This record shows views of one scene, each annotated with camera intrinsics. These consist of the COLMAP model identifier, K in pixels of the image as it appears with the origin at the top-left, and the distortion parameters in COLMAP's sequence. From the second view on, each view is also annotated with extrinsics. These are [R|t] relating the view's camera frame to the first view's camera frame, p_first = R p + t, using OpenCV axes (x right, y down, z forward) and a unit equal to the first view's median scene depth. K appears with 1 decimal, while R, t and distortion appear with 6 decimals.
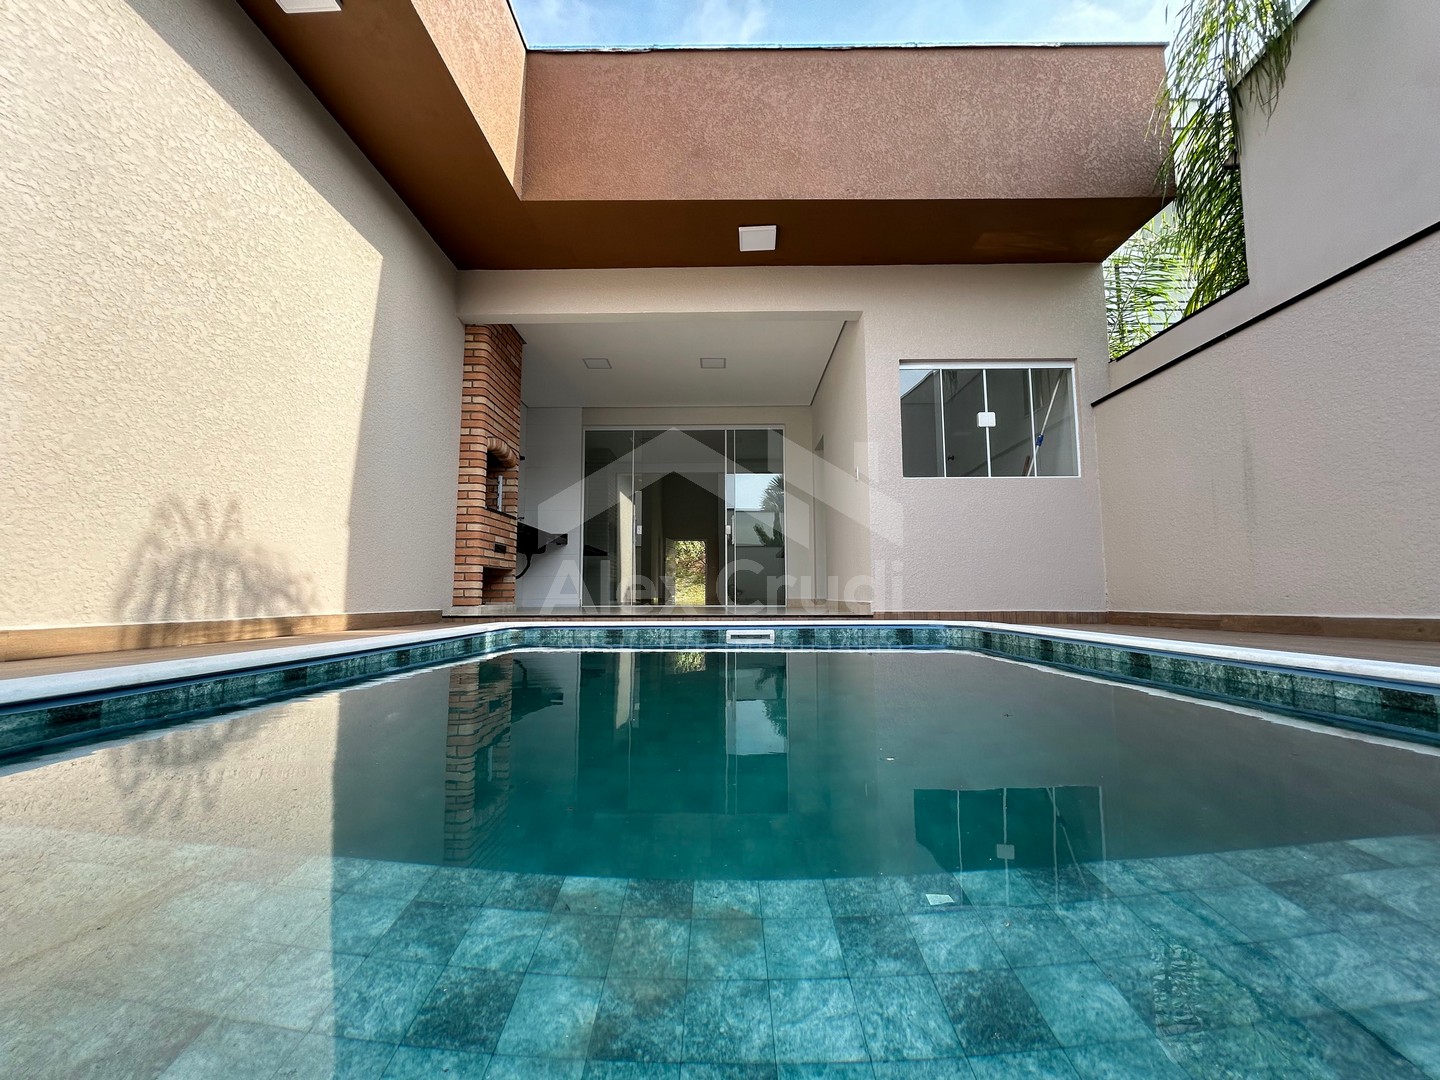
lens RADIAL K [[582.0, 0, 720.0], [0, 582.0, 540.0], [0, 0, 1]] dist [0.003241, 0.000215]
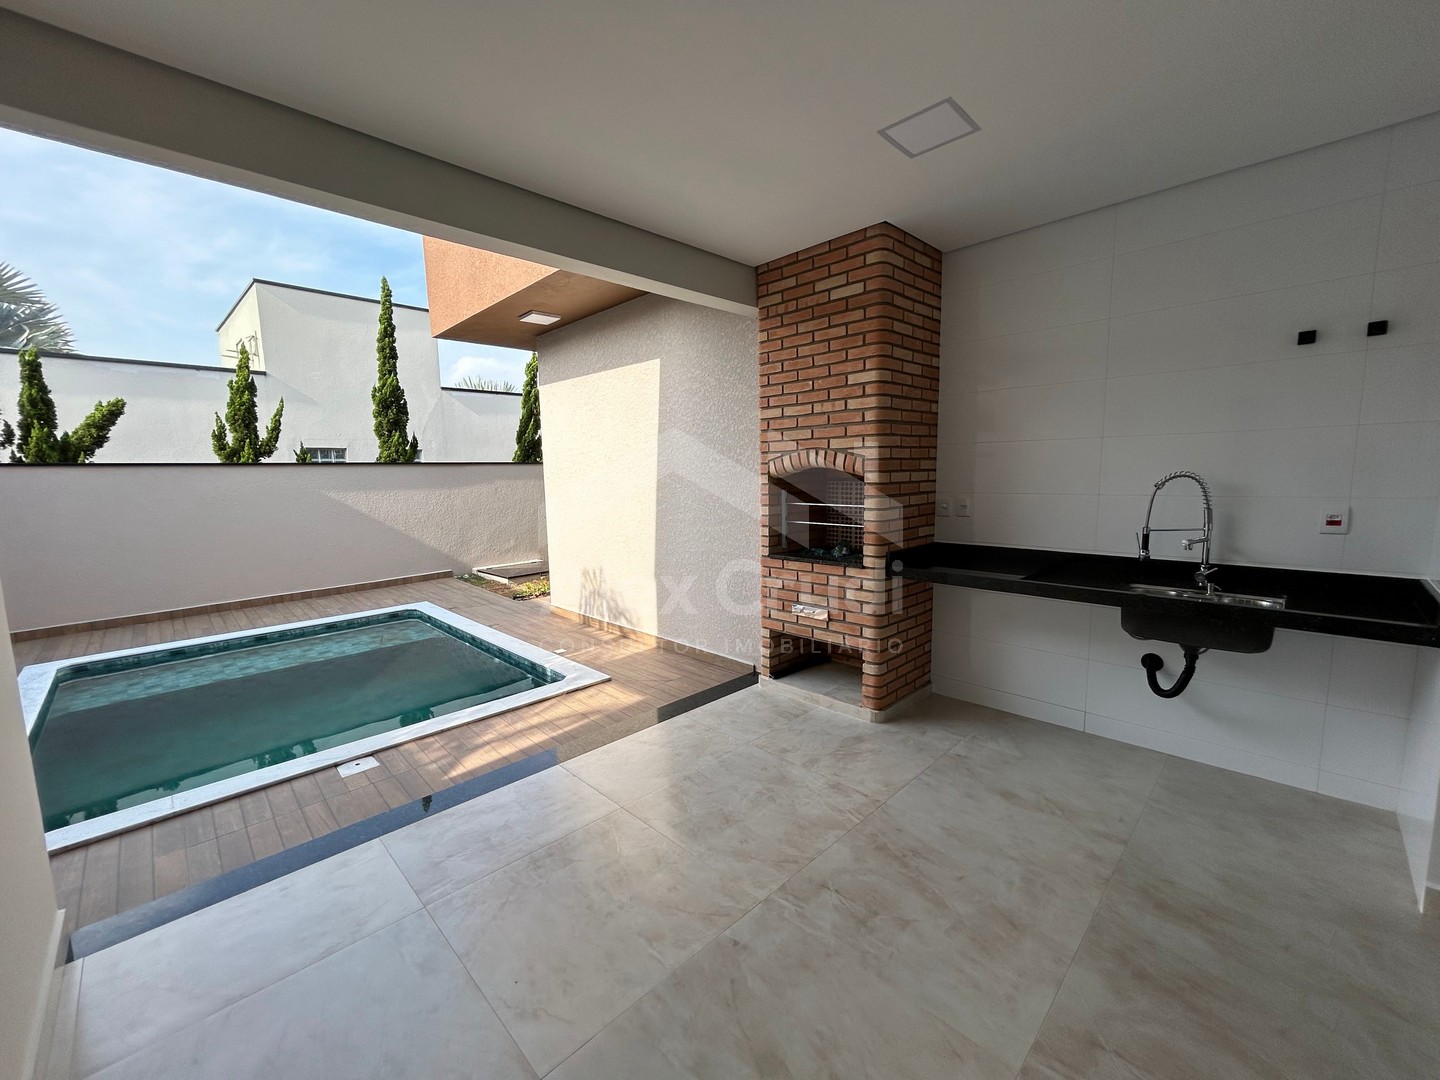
lens RADIAL K [[582.0, 0, 720.0], [0, 582.0, 540.0], [0, 0, 1]] dist [0.003241, 0.000215]
pose [[-0.704565, 0.090774, -0.703810, 0.341211], [0.090365, 0.995188, 0.037893, -0.208196], [0.703863, -0.036902, -0.709377, 2.773981]]
